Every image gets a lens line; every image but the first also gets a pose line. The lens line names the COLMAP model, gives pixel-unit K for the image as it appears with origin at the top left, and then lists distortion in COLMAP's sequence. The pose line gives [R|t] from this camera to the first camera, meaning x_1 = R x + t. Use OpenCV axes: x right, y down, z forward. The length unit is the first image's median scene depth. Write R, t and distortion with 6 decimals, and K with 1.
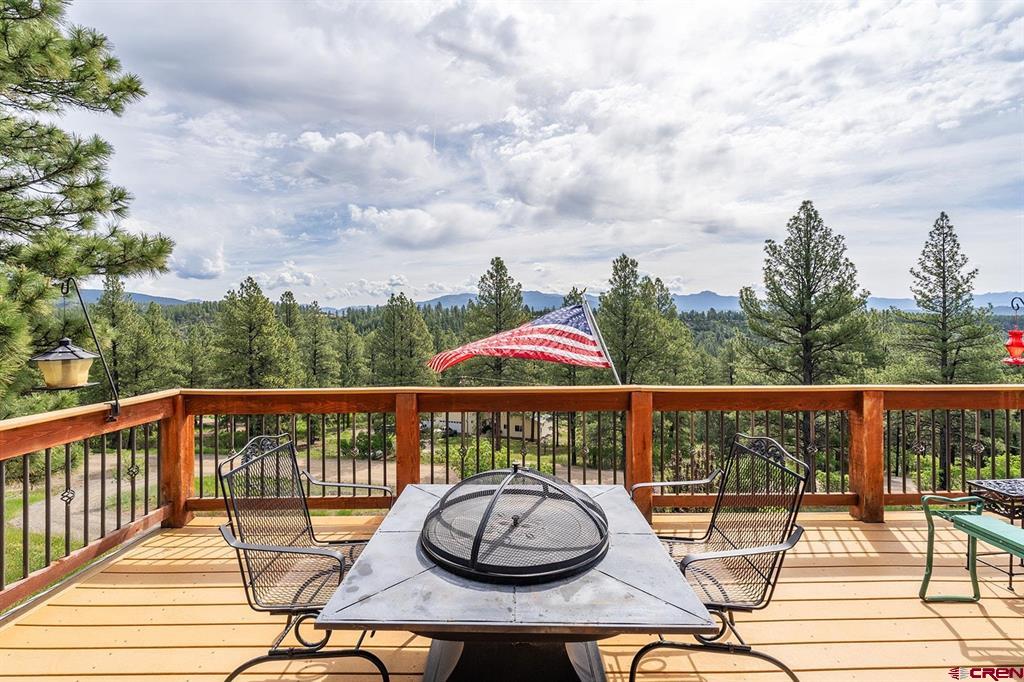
lens RADIAL K [[451.3, 0, 501.3], [0, 451.3, 327.0], [0, 0, 1]] dist [-0.004817, 0.000665]
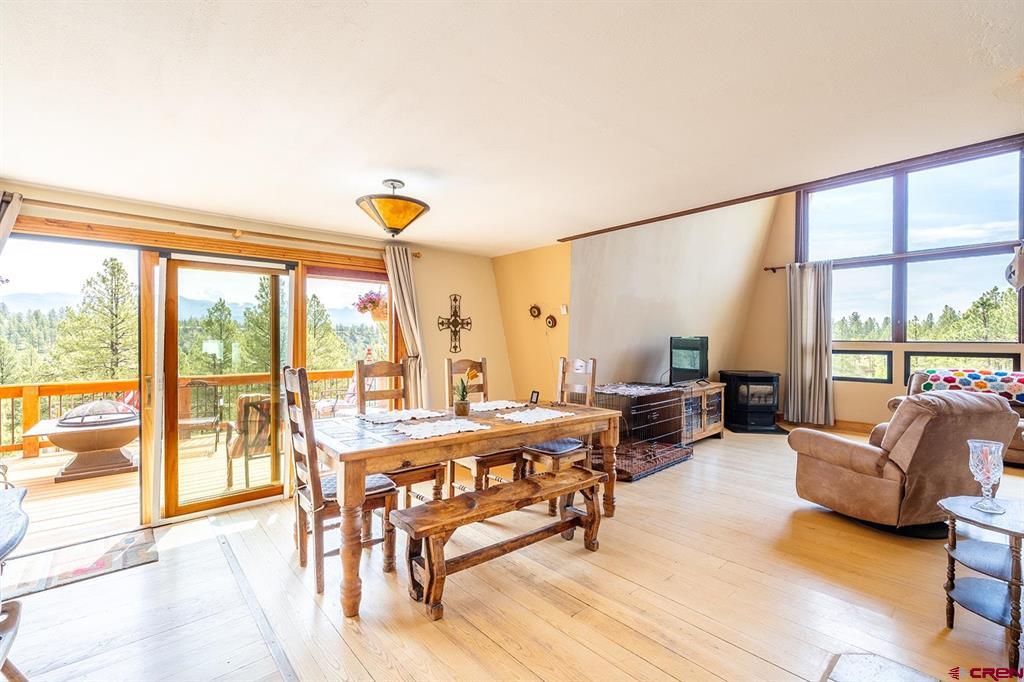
lens RADIAL K [[451.3, 0, 507.1], [0, 451.3, 340.1], [0, 0, 1]] dist [-0.004817, 0.000665]
pose [[0.759878, -0.000176, 0.650066, 0.006728], [0.000010, 1.000000, 0.000259, -0.003556], [-0.650066, -0.000191, 0.759878, -0.158673]]
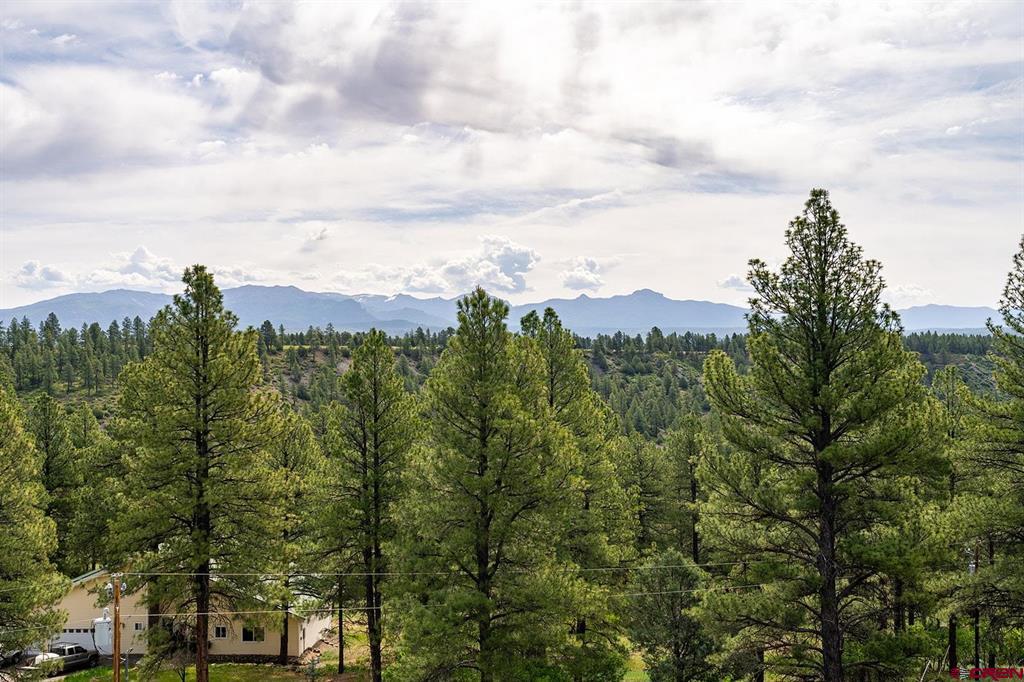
lens RADIAL K [[1003.1, 0, 501.2], [0, 1003.1, 340.6], [0, 0, 1]] dist [0.007242, 0.000000]
pose [[0.959883, -0.006002, 0.280336, -0.000205], [0.012913, 0.999656, -0.022814, -0.083441], [-0.280102, 0.025519, 0.959631, -0.006941]]
